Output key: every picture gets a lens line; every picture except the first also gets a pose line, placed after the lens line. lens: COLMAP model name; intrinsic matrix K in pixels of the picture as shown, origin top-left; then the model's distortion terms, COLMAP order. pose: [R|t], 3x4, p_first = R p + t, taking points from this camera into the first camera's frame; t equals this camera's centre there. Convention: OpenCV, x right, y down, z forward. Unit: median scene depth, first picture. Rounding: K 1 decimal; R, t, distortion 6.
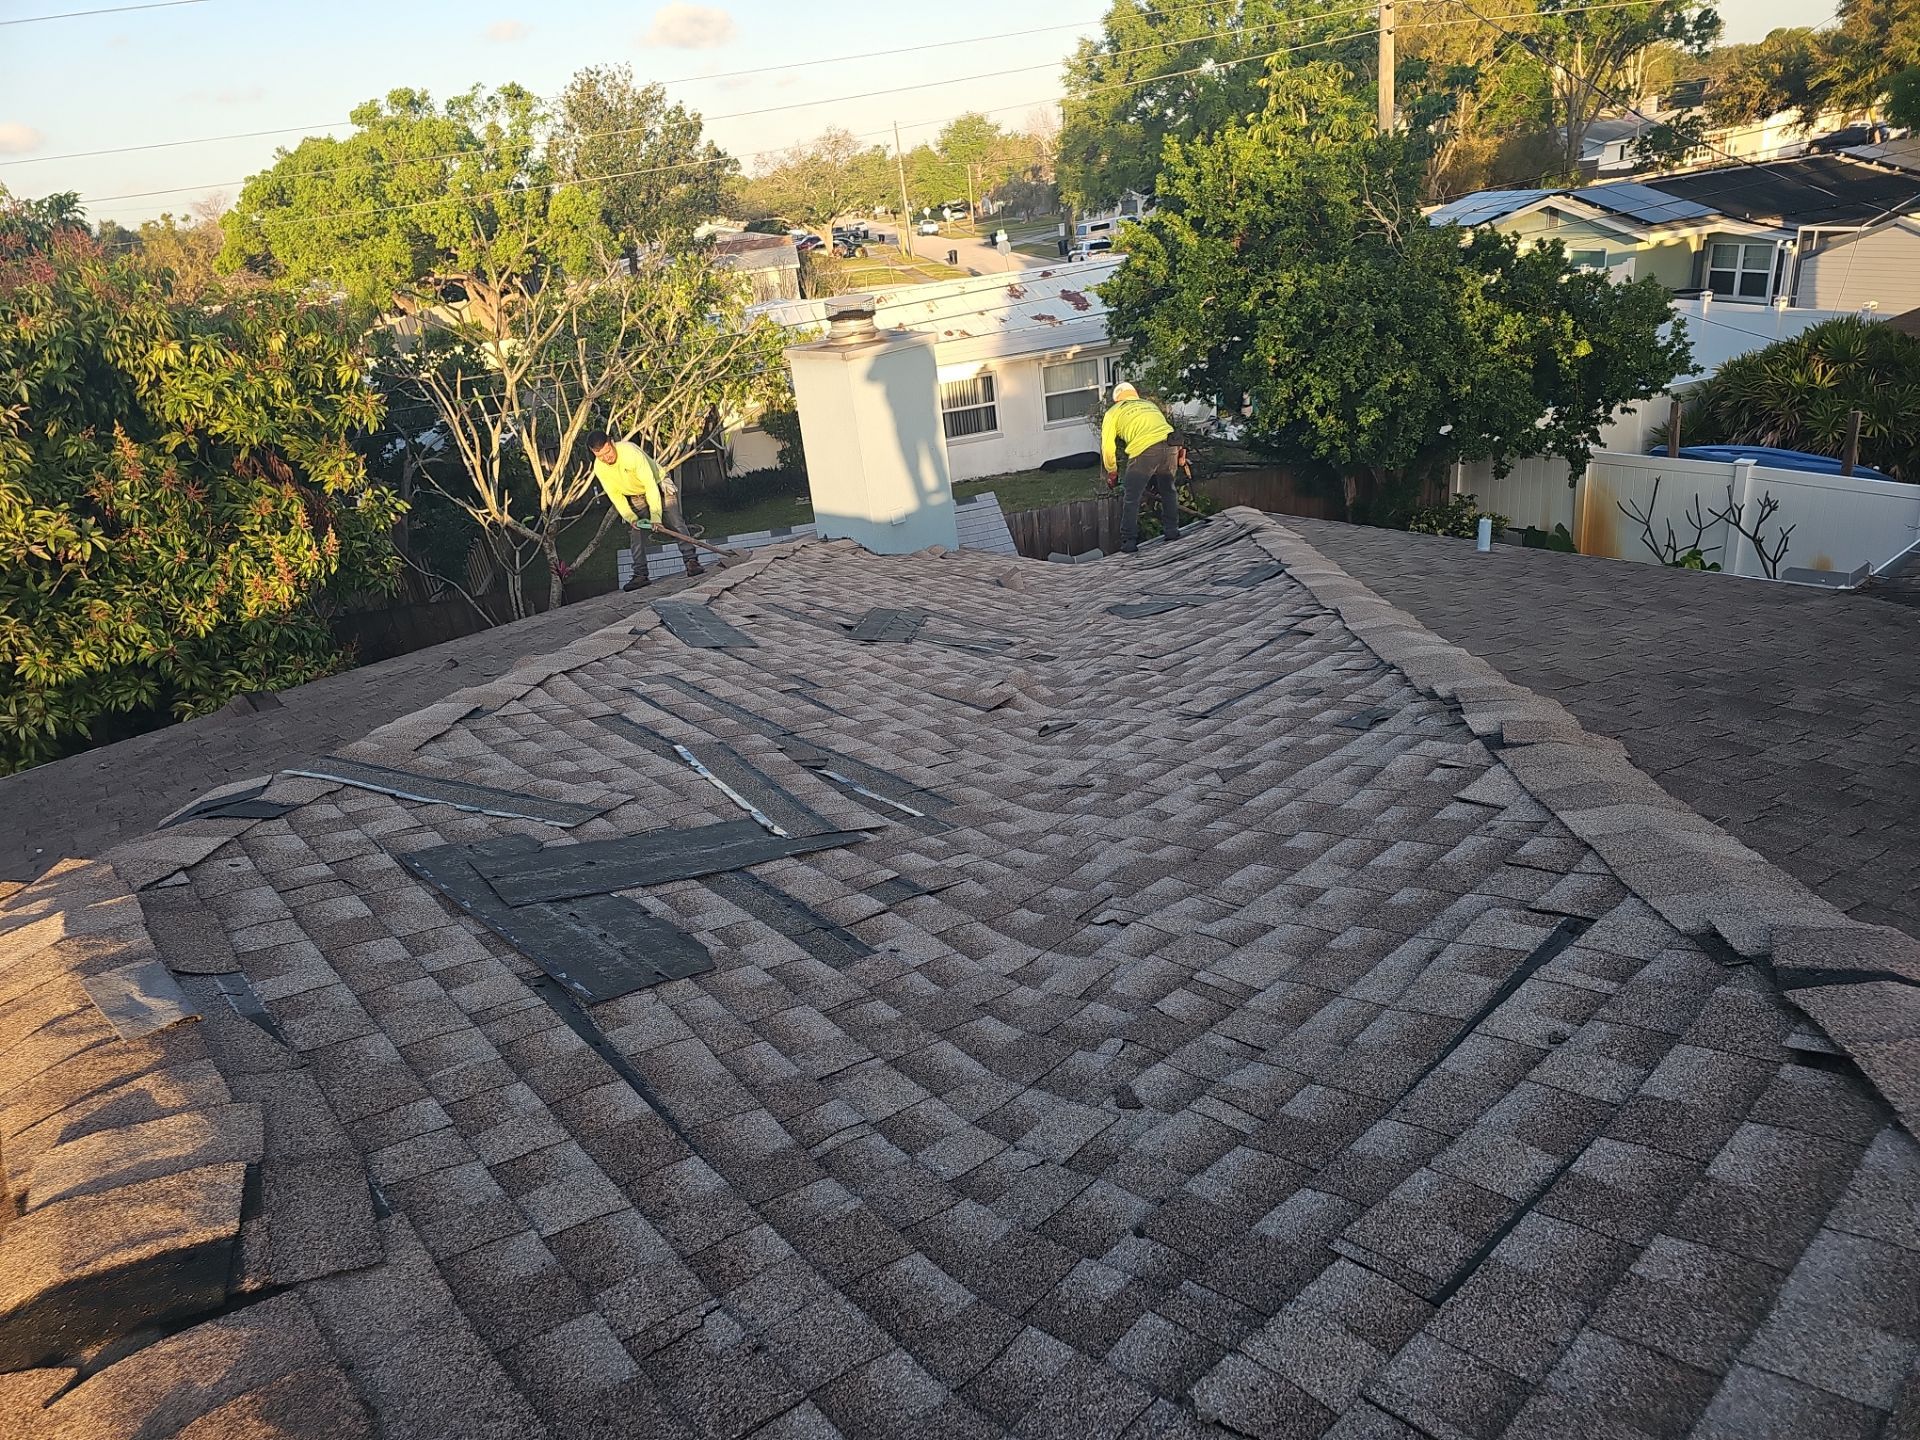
lens RADIAL K [[1242.8, 0, 907.1], [0, 1242.8, 720.3], [0, 0, 1]] dist [0.048287, -0.035271]
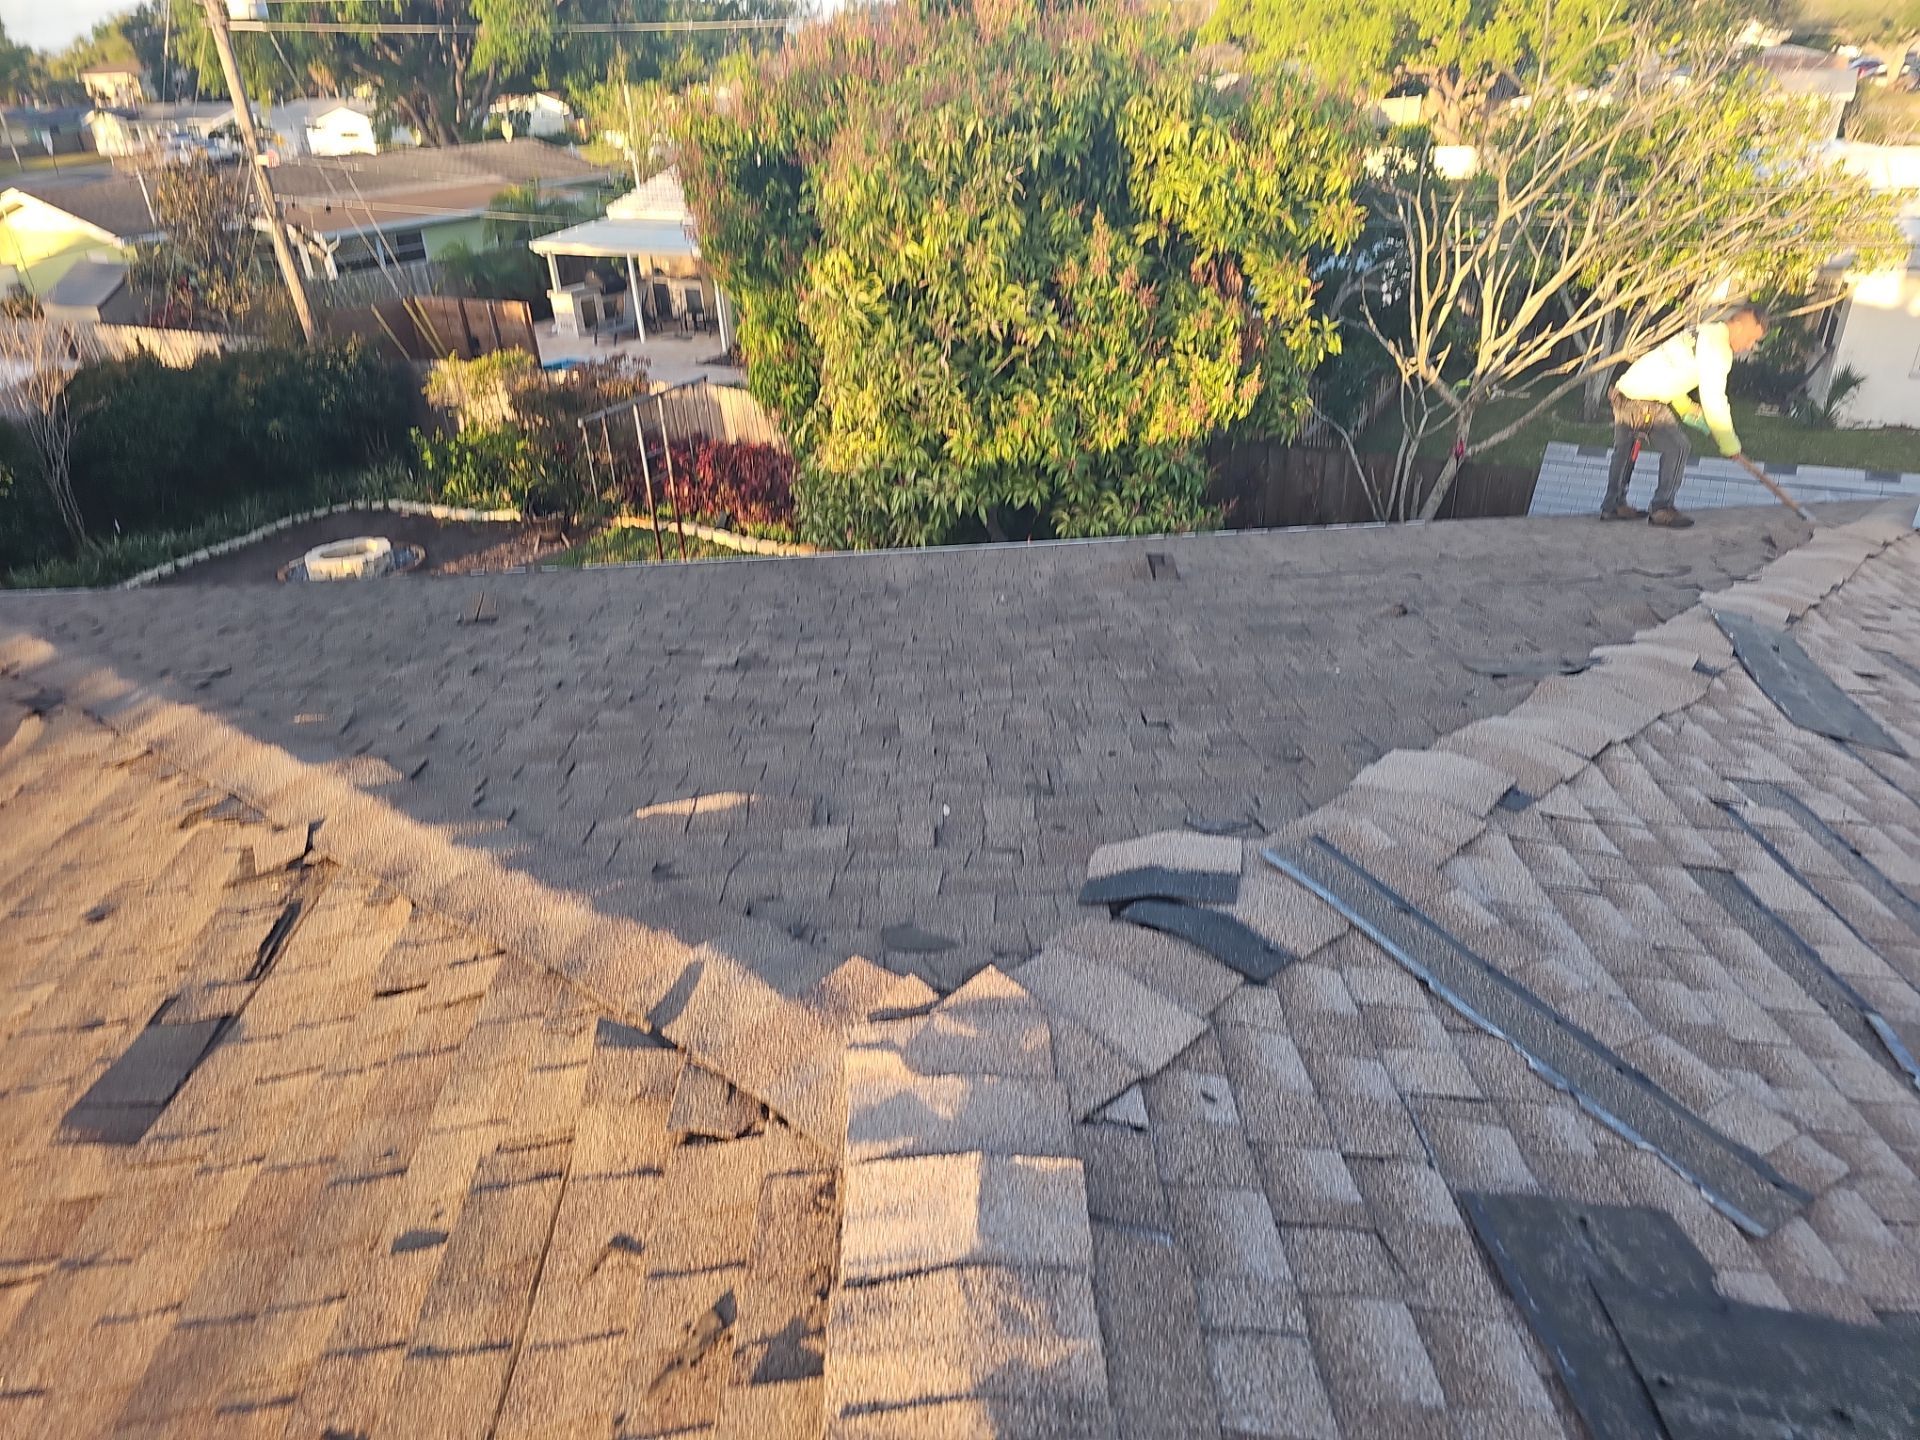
lens RADIAL K [[1242.8, 0, 907.1], [0, 1242.8, 720.3], [0, 0, 1]] dist [0.048287, -0.035271]
pose [[0.778233, 0.369614, -0.507679, -0.124382], [-0.295727, 0.928891, 0.222948, -0.043929], [0.553984, -0.023371, 0.832199, 0.128635]]
